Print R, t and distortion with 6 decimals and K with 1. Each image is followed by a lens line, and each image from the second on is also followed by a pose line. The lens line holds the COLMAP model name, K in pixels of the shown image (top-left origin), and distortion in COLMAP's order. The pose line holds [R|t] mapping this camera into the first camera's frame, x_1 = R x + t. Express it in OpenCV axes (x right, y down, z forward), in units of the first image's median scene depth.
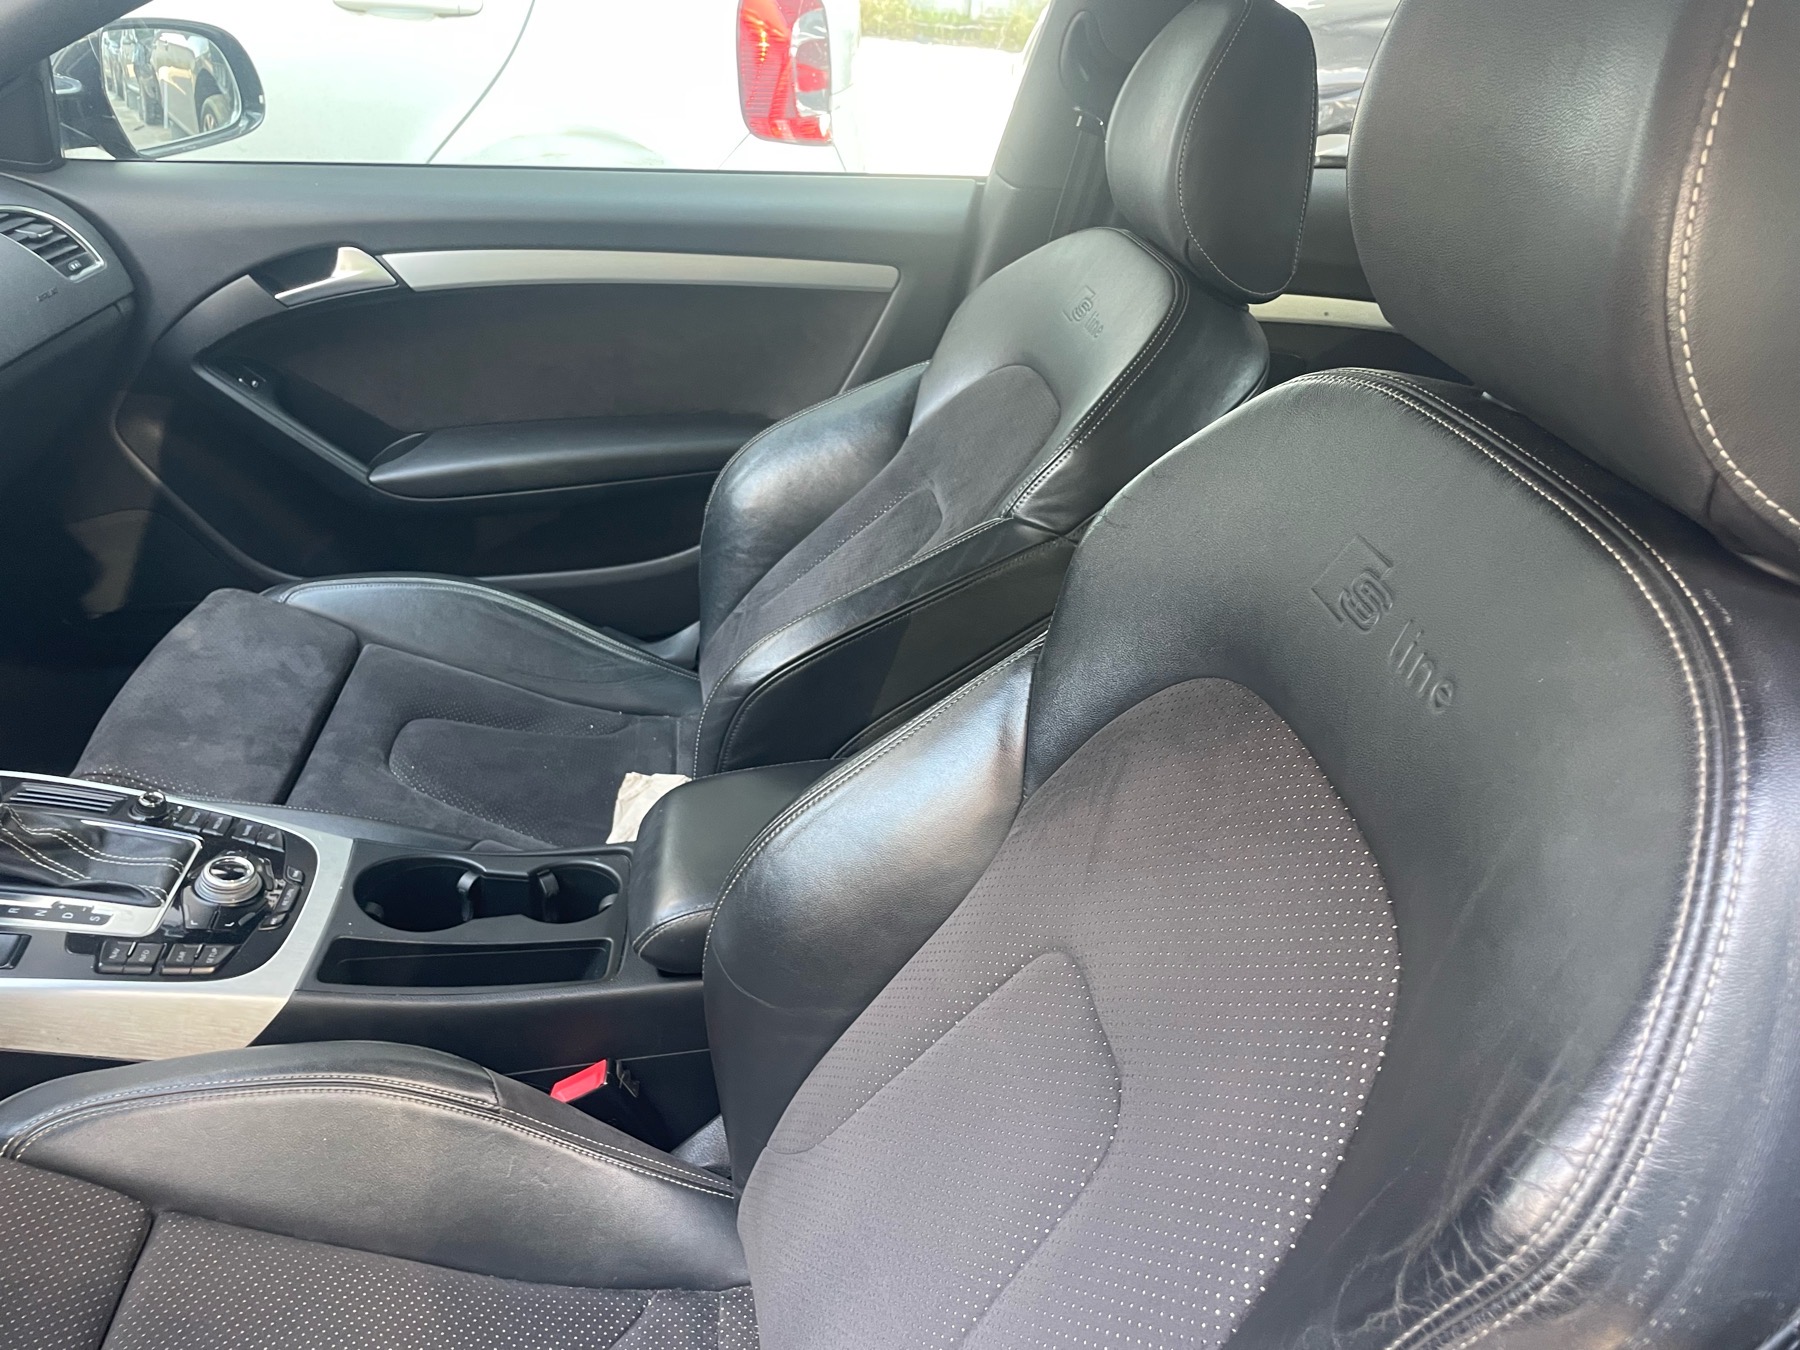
lens RADIAL K [[1366.6, 0, 899.1], [0, 1366.6, 652.3], [0, 0, 1]] dist [0.073187, -0.094673]
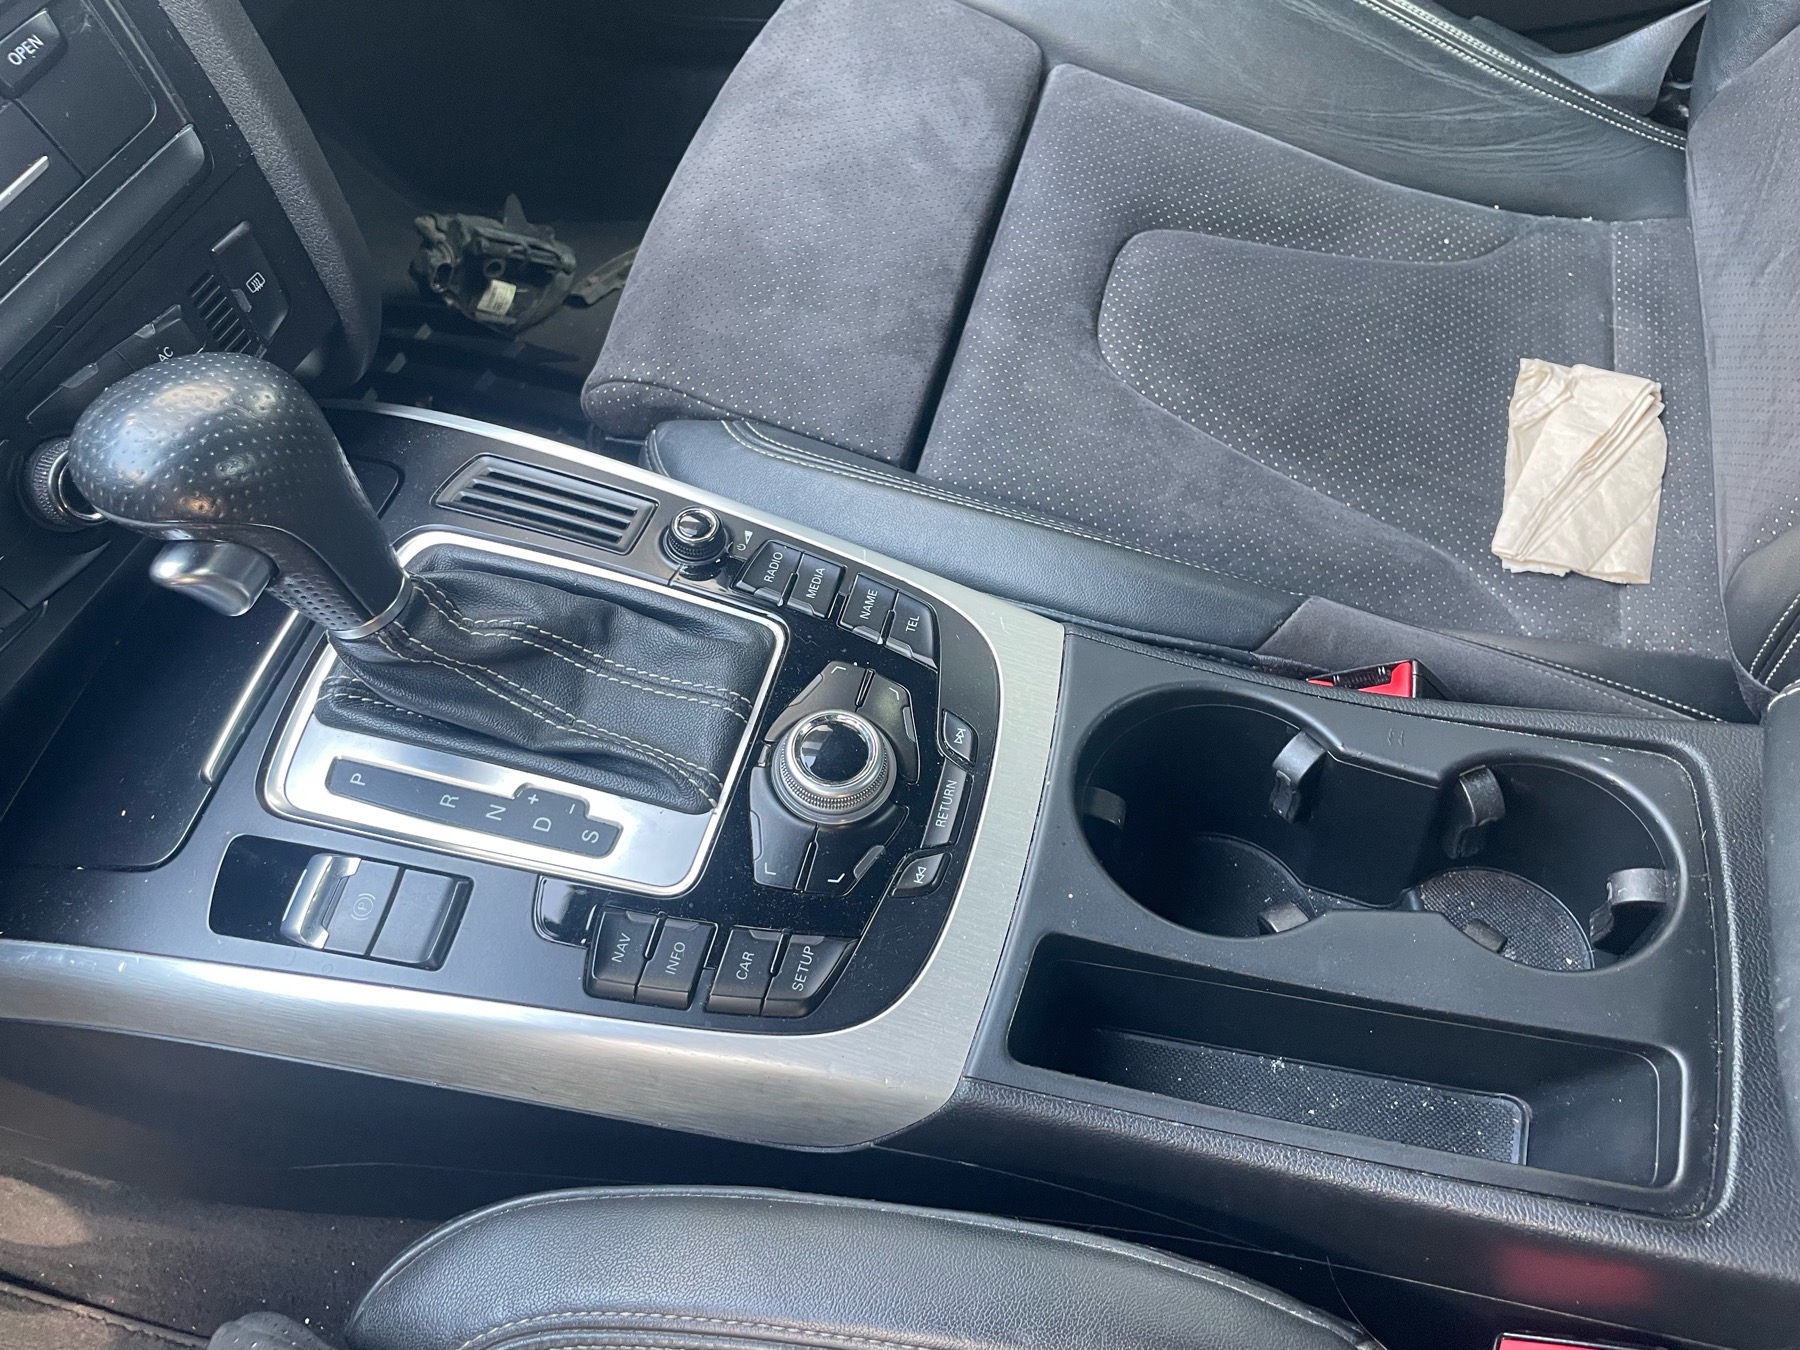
lens RADIAL K [[1366.6, 0, 899.1], [0, 1366.6, 652.3], [0, 0, 1]] dist [0.073187, -0.094673]
pose [[0.911152, 0.187331, -0.367027, -0.287376], [0.004962, 0.885638, 0.464350, -0.082525], [0.412040, -0.424914, 0.806022, 0.621995]]
